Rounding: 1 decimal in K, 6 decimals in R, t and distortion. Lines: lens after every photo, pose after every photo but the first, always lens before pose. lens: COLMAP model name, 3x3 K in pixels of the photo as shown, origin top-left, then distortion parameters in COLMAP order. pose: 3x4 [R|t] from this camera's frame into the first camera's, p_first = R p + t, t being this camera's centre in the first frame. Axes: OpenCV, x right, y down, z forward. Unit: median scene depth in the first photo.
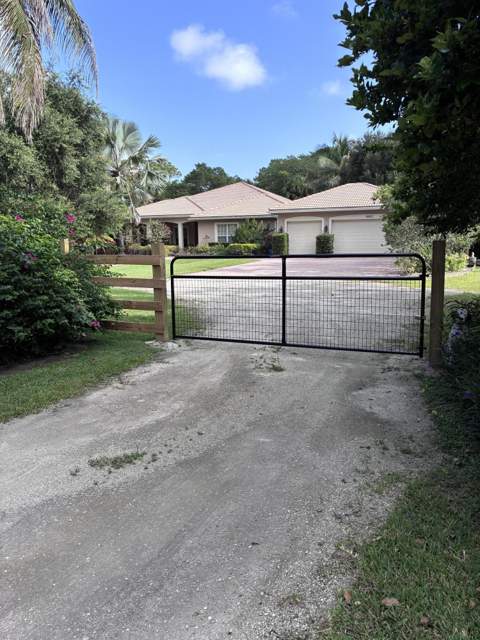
lens RADIAL K [[480.9, 0, 240.0], [0, 480.9, 320.0], [0, 0, 1]] dist [0.054105, -0.076236]
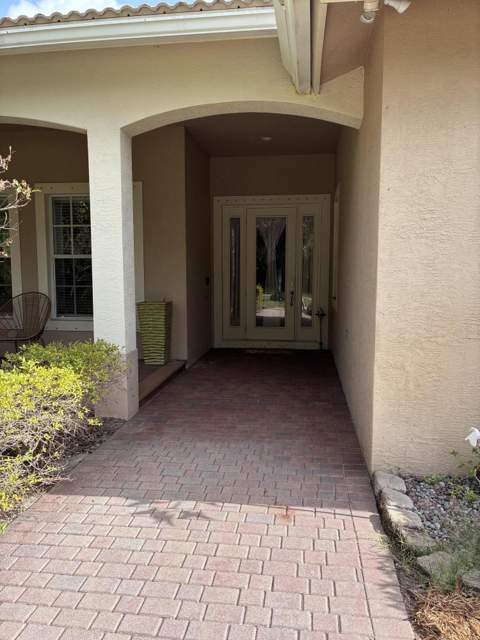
lens RADIAL K [[480.9, 0, 240.0], [0, 480.9, 320.0], [0, 0, 1]] dist [0.054105, -0.076236]
pose [[0.968619, -0.017554, 0.247929, -0.142927], [0.028425, 0.998782, -0.040333, -0.175694], [-0.246919, 0.046115, 0.967938, 1.028142]]
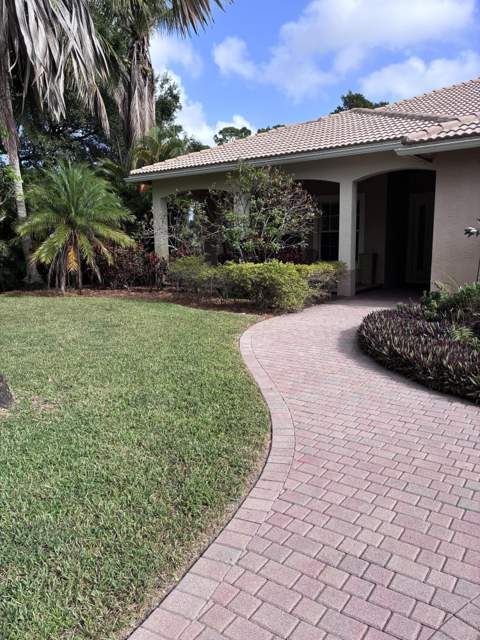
lens RADIAL K [[480.9, 0, 240.0], [0, 480.9, 320.0], [0, 0, 1]] dist [0.054105, -0.076236]
pose [[0.973849, 0.030246, -0.225173, -0.138750], [-0.028187, 0.999526, 0.012356, -0.141063], [0.225440, -0.005686, 0.974241, 0.827530]]
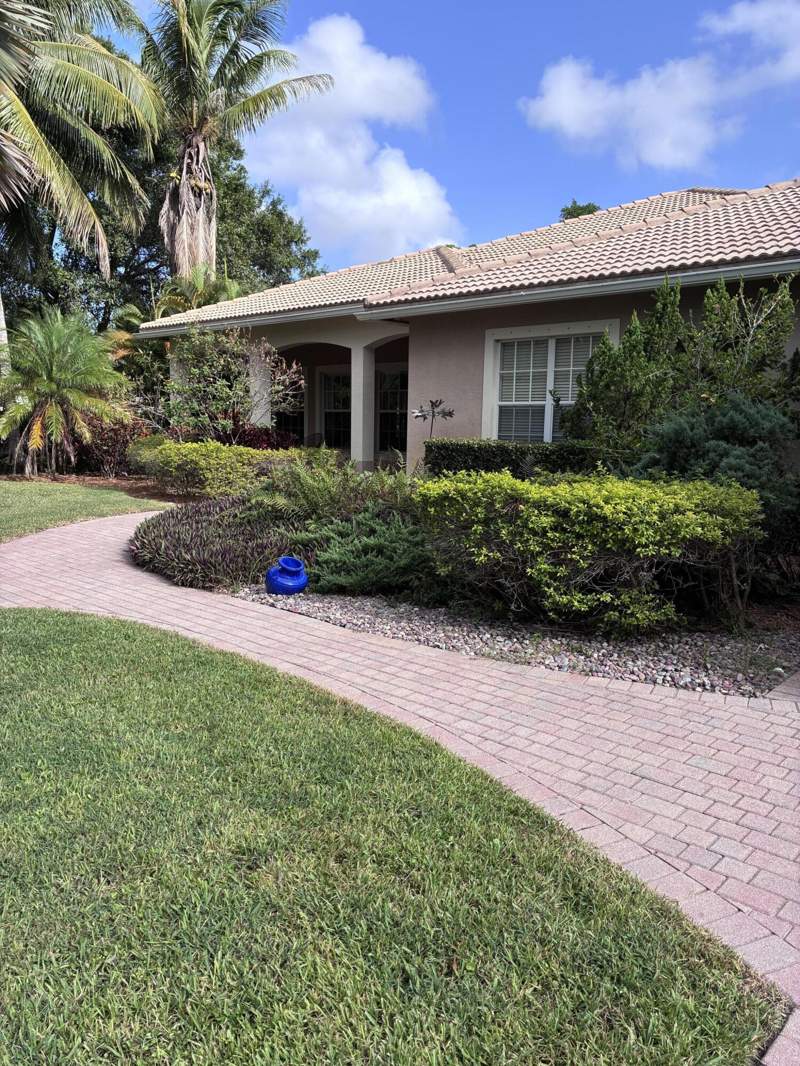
lens RADIAL K [[800.9, 0, 400.0], [0, 800.9, 533.0], [0, 0, 1]] dist [0.054105, -0.076236]
pose [[0.933065, 0.071797, -0.352469, 0.031167], [-0.079194, 0.996837, -0.006591, -0.133837], [0.350881, 0.034063, 0.935800, 0.777966]]
